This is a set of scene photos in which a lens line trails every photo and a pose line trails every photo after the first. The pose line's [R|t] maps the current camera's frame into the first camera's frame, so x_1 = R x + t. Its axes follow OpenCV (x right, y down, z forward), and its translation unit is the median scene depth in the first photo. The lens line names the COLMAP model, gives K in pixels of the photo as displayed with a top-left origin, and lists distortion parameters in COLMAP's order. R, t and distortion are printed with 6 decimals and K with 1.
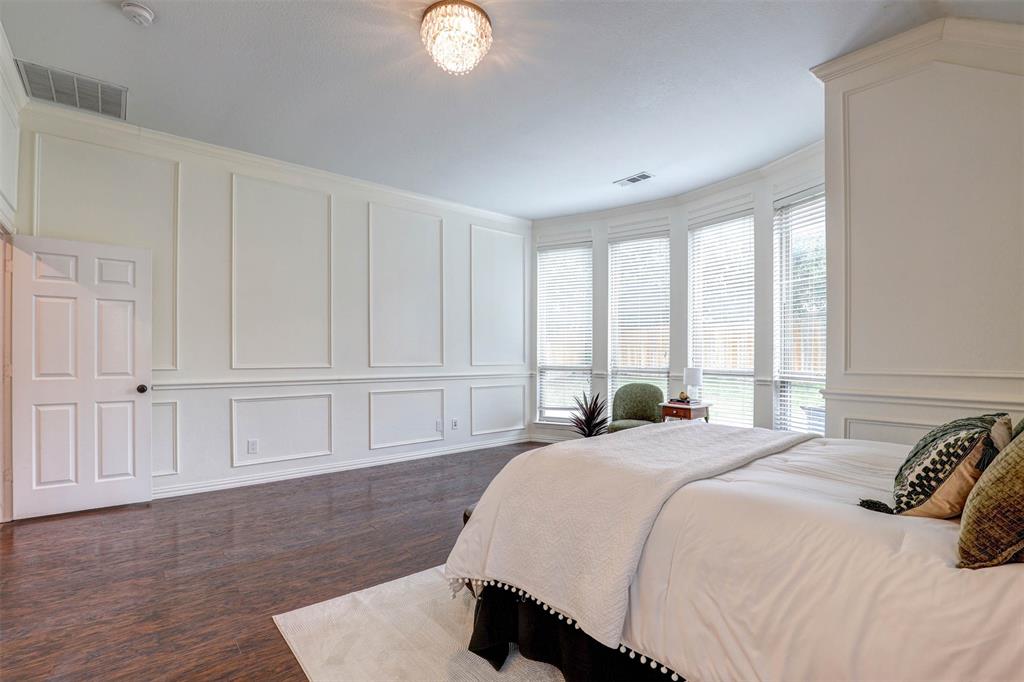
lens RADIAL K [[470.4, 0, 513.8], [0, 470.4, 357.2], [0, 0, 1]] dist [-0.019982, 0.000199]
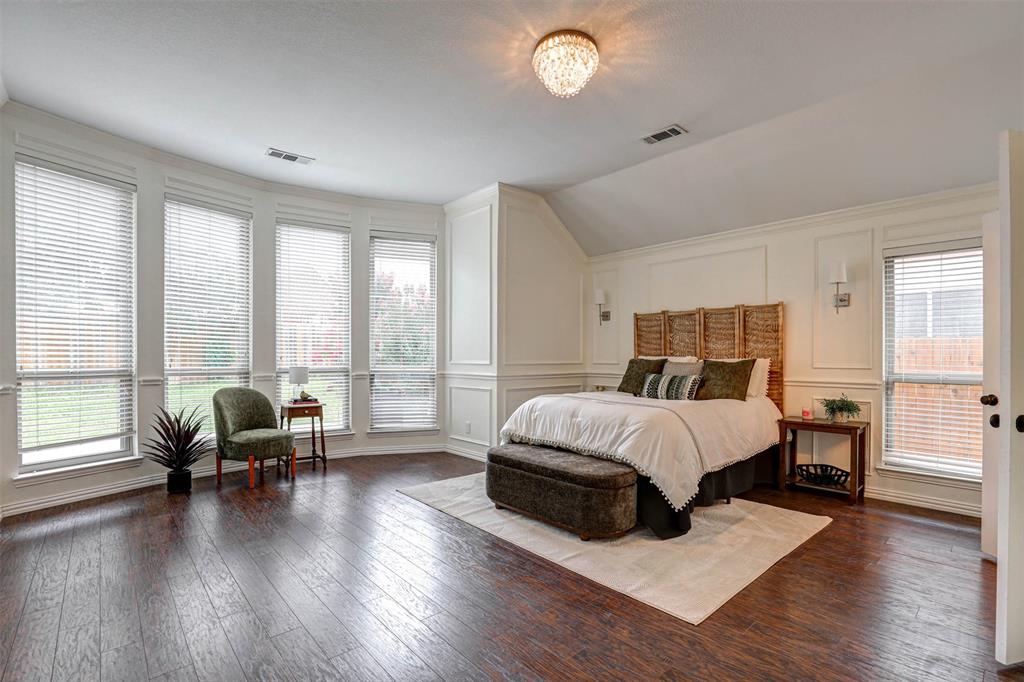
lens RADIAL K [[475.8, 0, 506.5], [0, 475.8, 356.0], [0, 0, 1]] dist [-0.024833, 0.000254]
pose [[-0.004597, 0.002218, 0.999987, -0.652370], [0.000294, 0.999997, -0.002217, 0.000564], [-0.999989, 0.000284, -0.004598, 0.611733]]
